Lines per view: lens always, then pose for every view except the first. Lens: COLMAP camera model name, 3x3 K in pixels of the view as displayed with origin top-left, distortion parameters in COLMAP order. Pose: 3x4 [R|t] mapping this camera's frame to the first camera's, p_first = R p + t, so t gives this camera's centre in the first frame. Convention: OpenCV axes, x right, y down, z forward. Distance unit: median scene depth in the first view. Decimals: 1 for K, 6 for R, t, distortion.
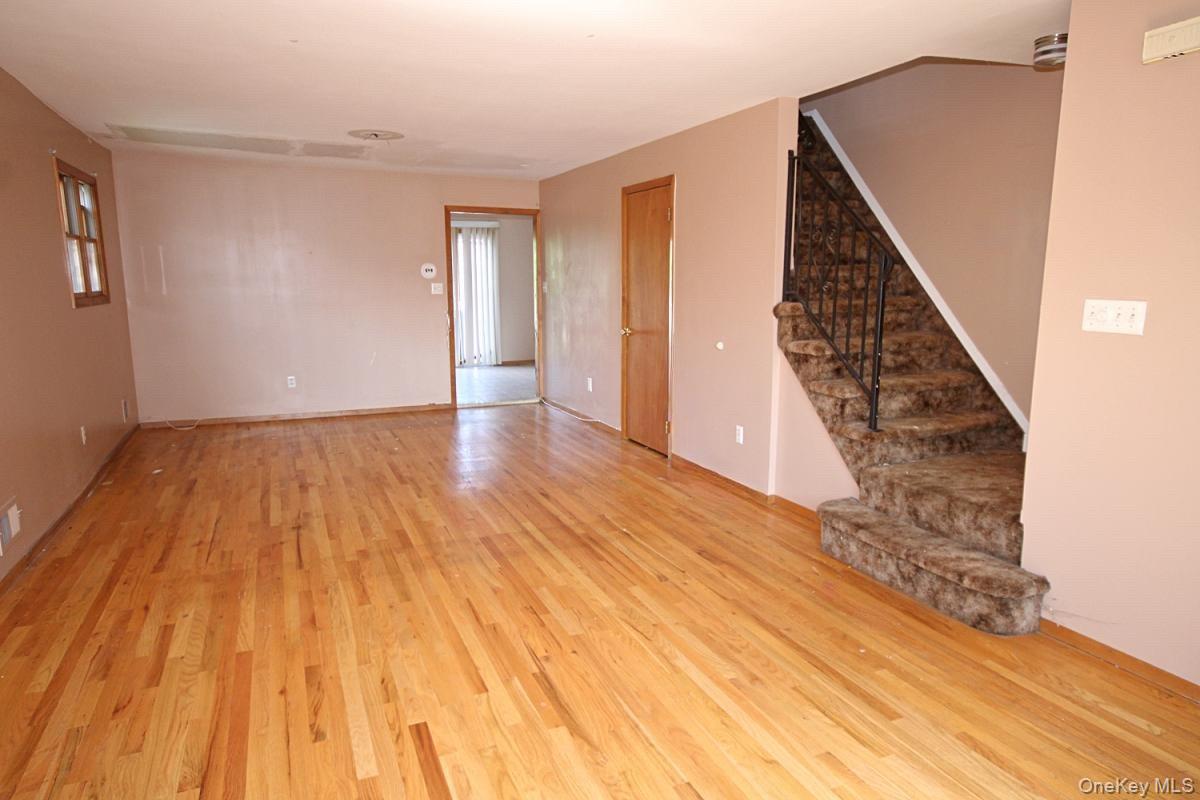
lens RADIAL K [[715.4, 0, 601.5], [0, 715.4, 397.2], [0, 0, 1]] dist [0.027031, 0.000890]
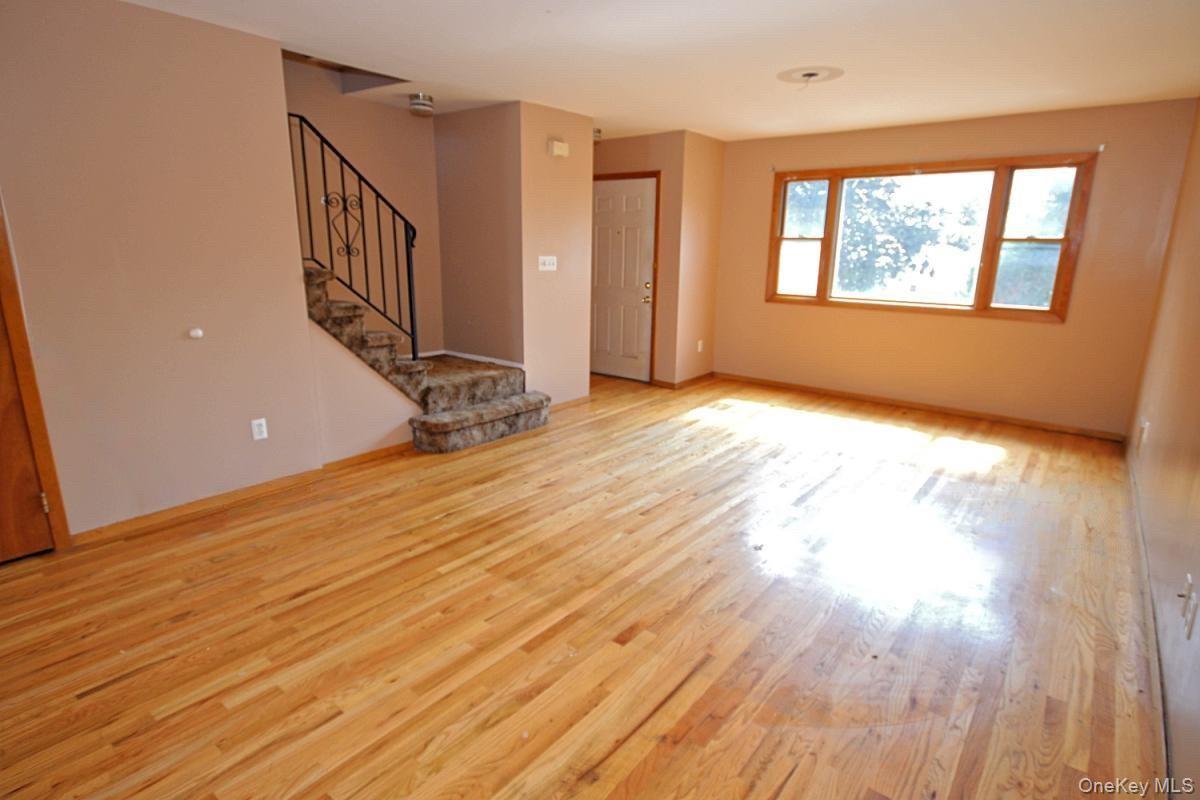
lens RADIAL K [[589.3, 0, 600.1], [0, 589.3, 398.8], [0, 0, 1]] dist [0.000113, -0.000628]
pose [[-0.428474, -0.227457, 0.874456, -0.729875], [0.138922, 0.939705, 0.312499, -0.179756], [-0.892810, 0.255379, -0.371041, 1.103079]]
